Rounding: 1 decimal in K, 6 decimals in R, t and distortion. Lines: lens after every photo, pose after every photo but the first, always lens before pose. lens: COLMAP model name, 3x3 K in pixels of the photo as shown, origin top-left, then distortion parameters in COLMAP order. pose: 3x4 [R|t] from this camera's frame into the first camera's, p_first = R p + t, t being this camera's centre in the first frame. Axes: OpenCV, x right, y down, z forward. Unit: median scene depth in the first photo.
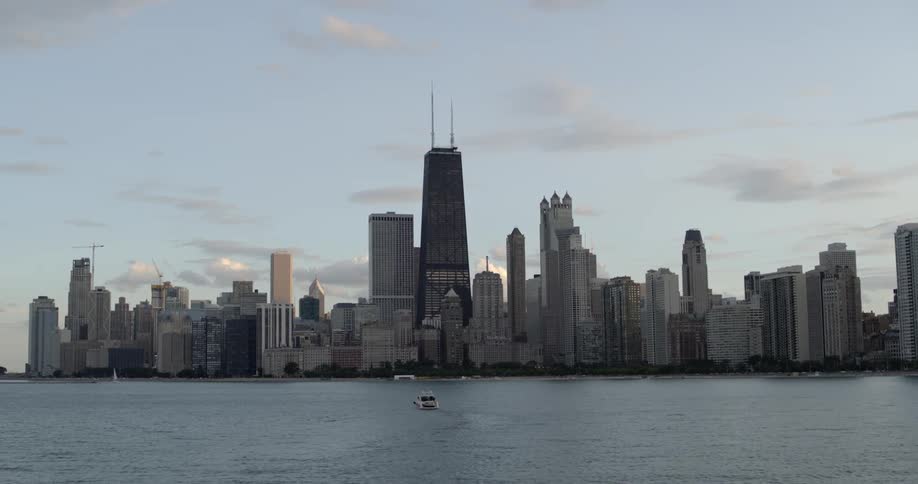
lens RADIAL K [[1131.4, 0, 459.0], [0, 1131.4, 242.0], [0, 0, 1]] dist [-0.272771, 0.552838]
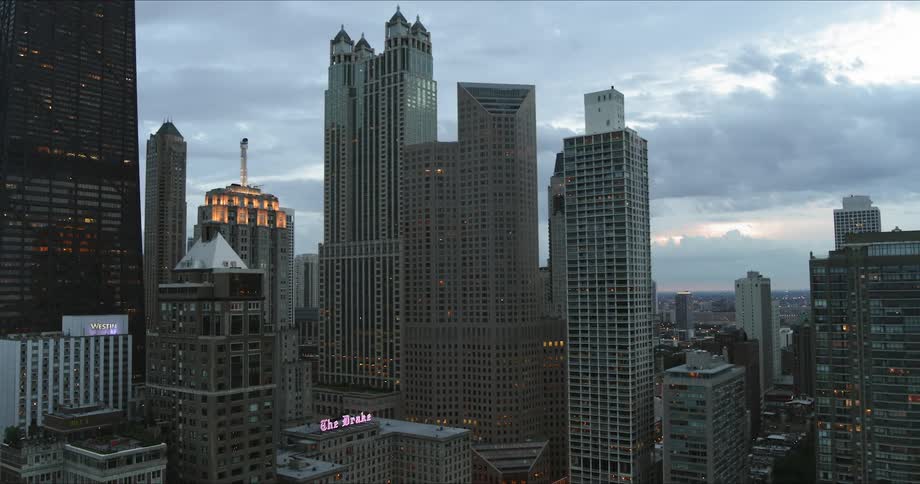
lens RADIAL K [[697.4, 0, 460.0], [0, 697.4, 242.0], [0, 0, 1]] dist [-0.115232, 0.078977]
pose [[0.773020, 0.051067, 0.632323, -0.051098], [-0.072996, 0.997294, 0.008695, 0.036023], [-0.630169, -0.052879, 0.774656, 0.814616]]
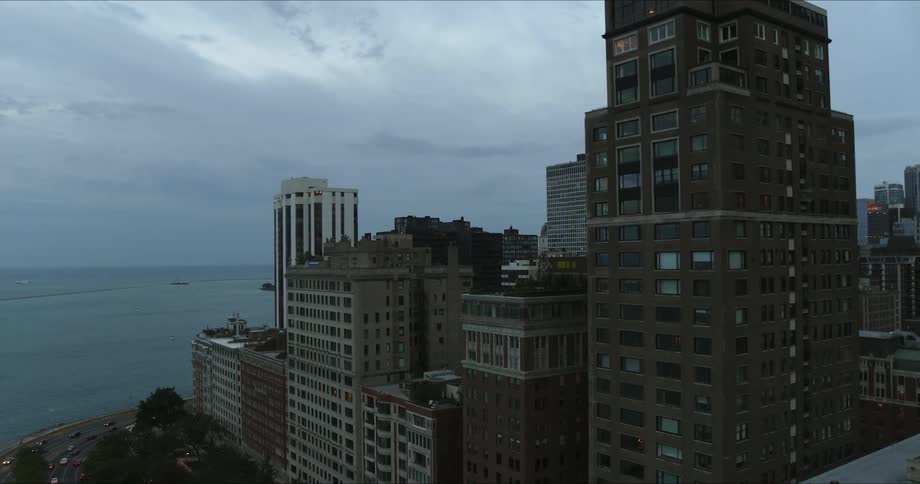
lens RADIAL K [[697.4, 0, 460.0], [0, 697.4, 242.0], [0, 0, 1]] dist [-0.115232, 0.078977]
pose [[0.344530, -0.011404, -0.938706, 0.042354], [0.115399, 0.992857, 0.030293, 0.063639], [0.931656, -0.118763, 0.343385, 0.895881]]
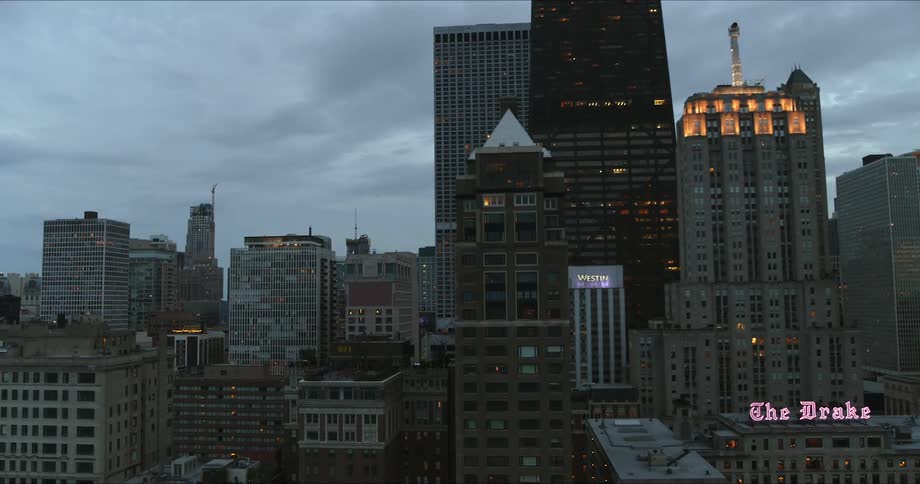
lens RADIAL K [[697.4, 0, 460.0], [0, 697.4, 242.0], [0, 0, 1]] dist [-0.115232, 0.078977]
pose [[0.939160, -0.025769, -0.342512, 0.018816], [0.036579, 0.999015, 0.025137, 0.053496], [0.341527, -0.036137, 0.939177, 0.850837]]
